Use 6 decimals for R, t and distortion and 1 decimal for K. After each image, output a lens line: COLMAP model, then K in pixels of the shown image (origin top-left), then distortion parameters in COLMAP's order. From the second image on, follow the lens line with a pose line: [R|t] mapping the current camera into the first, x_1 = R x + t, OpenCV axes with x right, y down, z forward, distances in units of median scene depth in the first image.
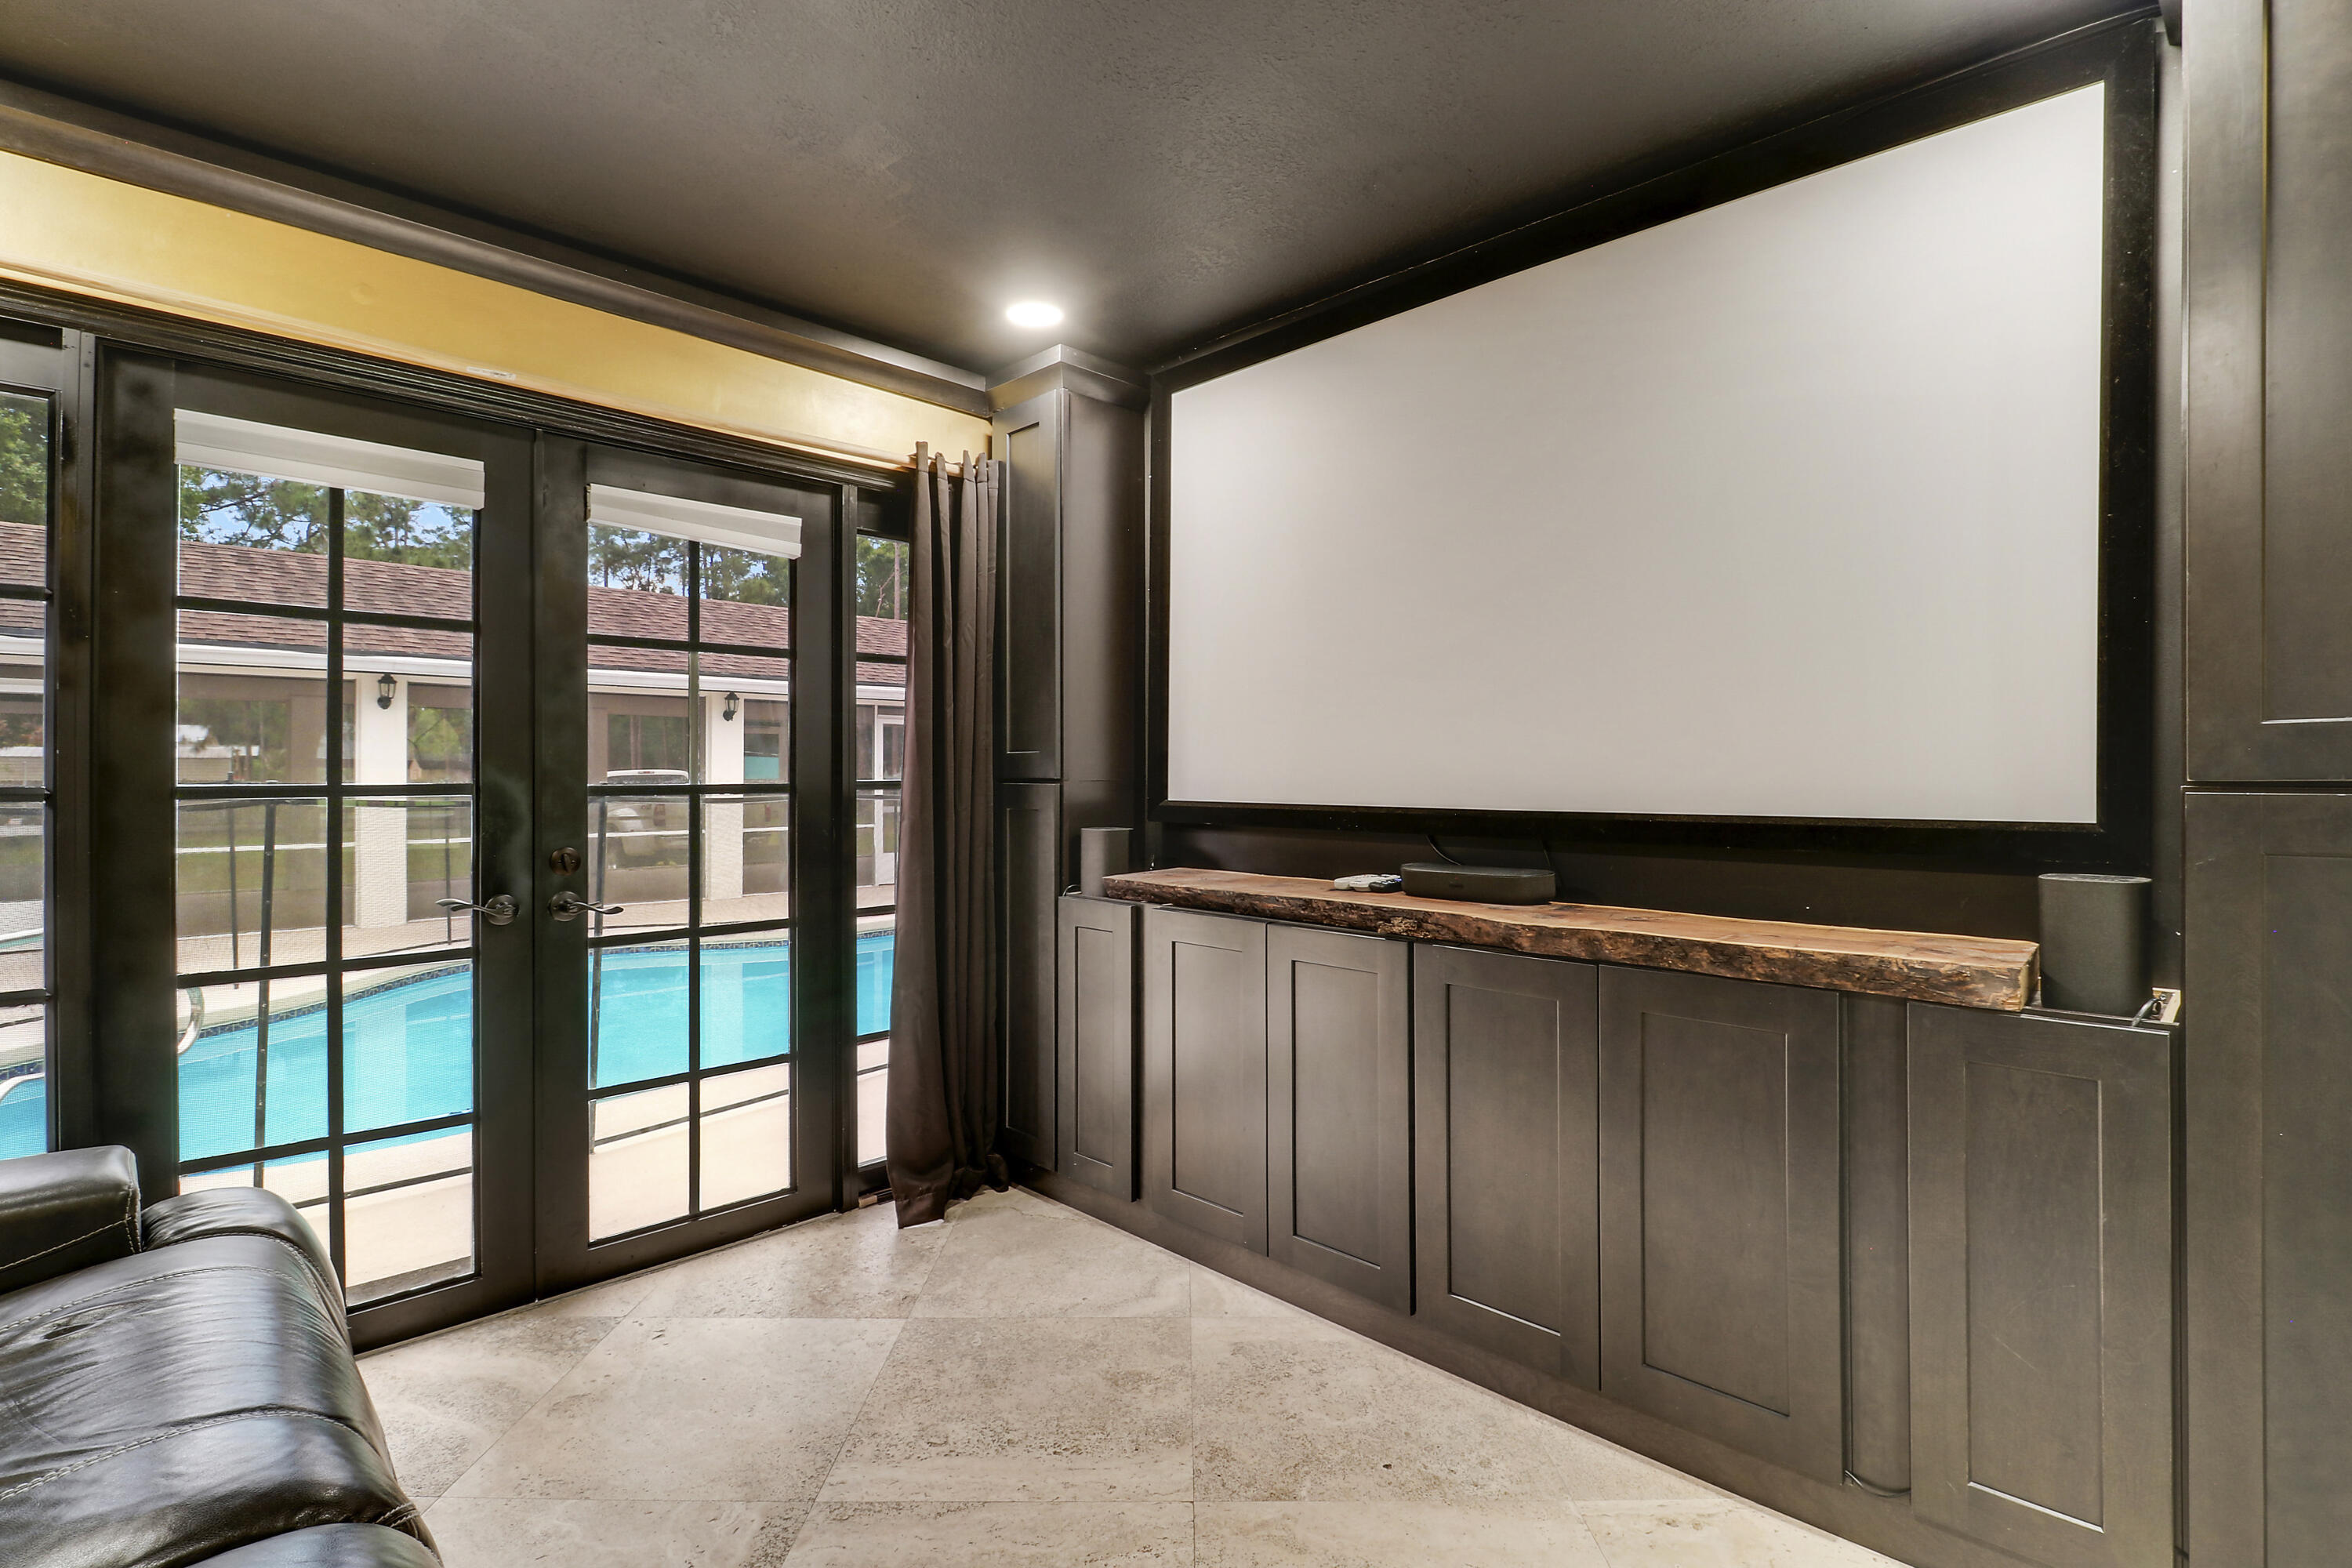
lens RADIAL K [[1128.4, 0, 1186.6], [0, 1128.4, 764.8], [0, 0, 1]] dist [-0.003037, -0.009093]
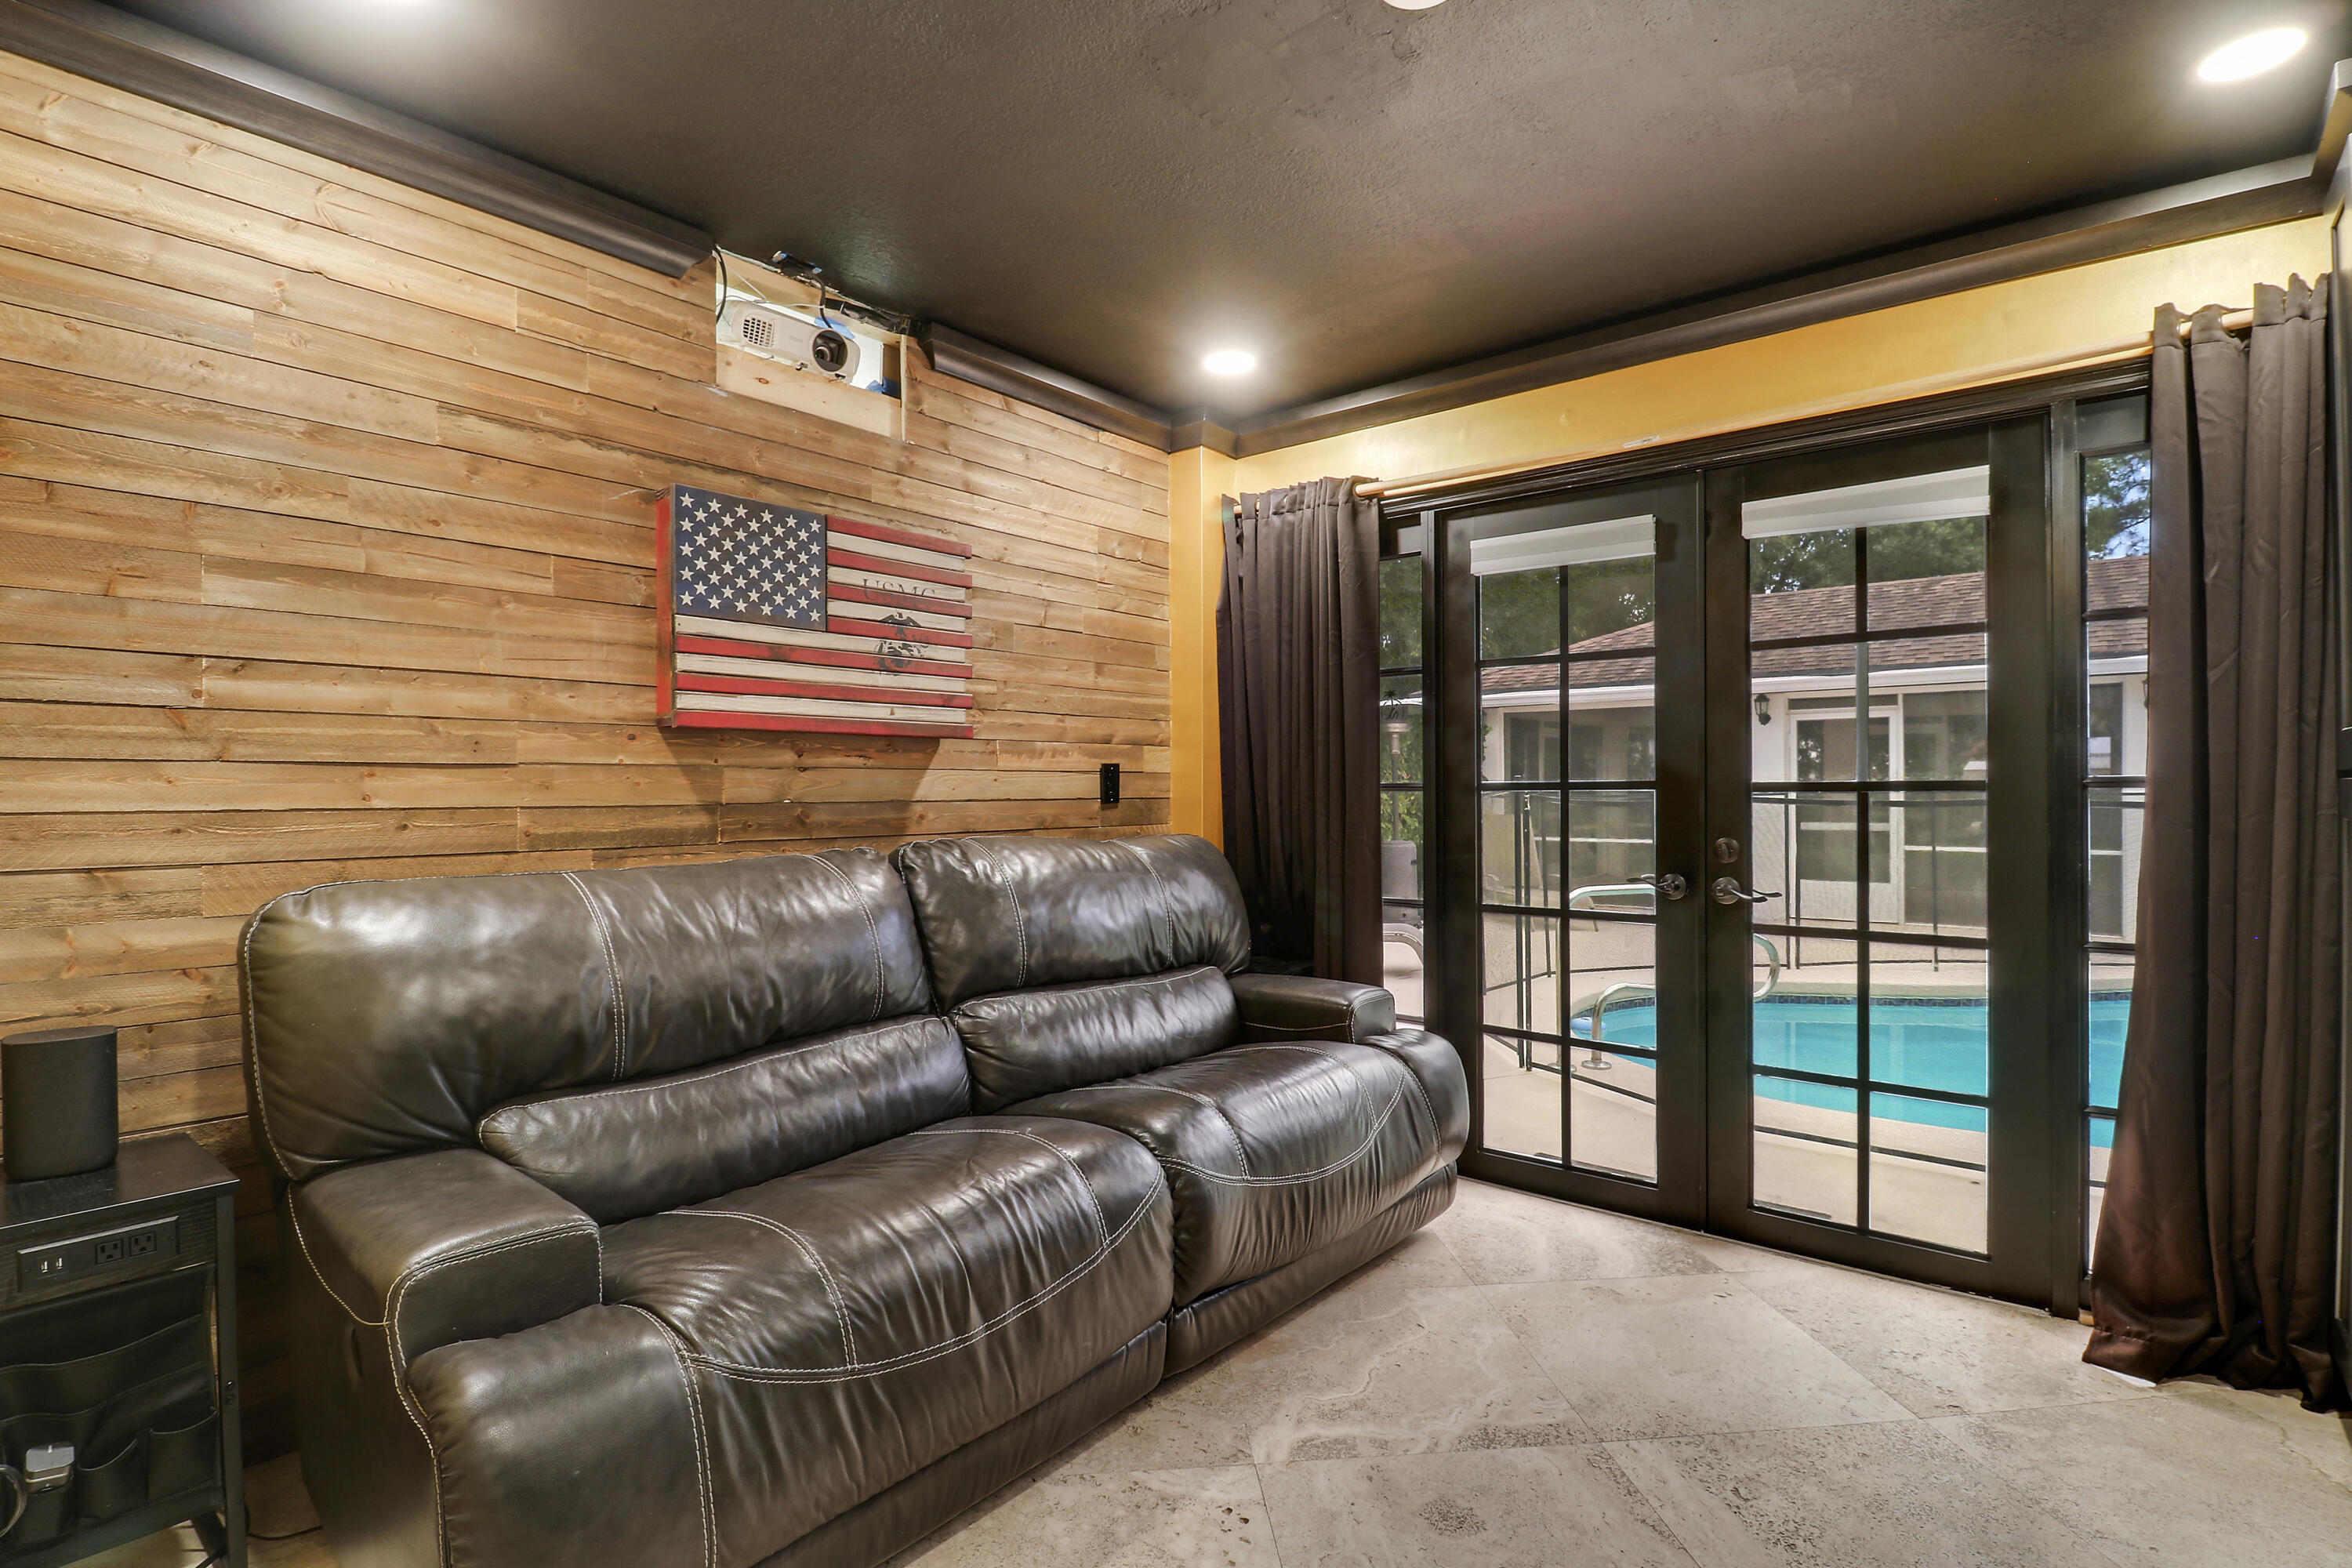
lens RADIAL K [[1128.4, 0, 1189.9], [0, 1128.4, 802.8], [0, 0, 1]] dist [-0.003037, -0.009093]
pose [[0.076610, 0.010855, -0.997002, 0.473147], [0.011333, 0.999867, 0.011757, 0.017249], [0.996997, -0.012200, 0.076477, 0.356437]]
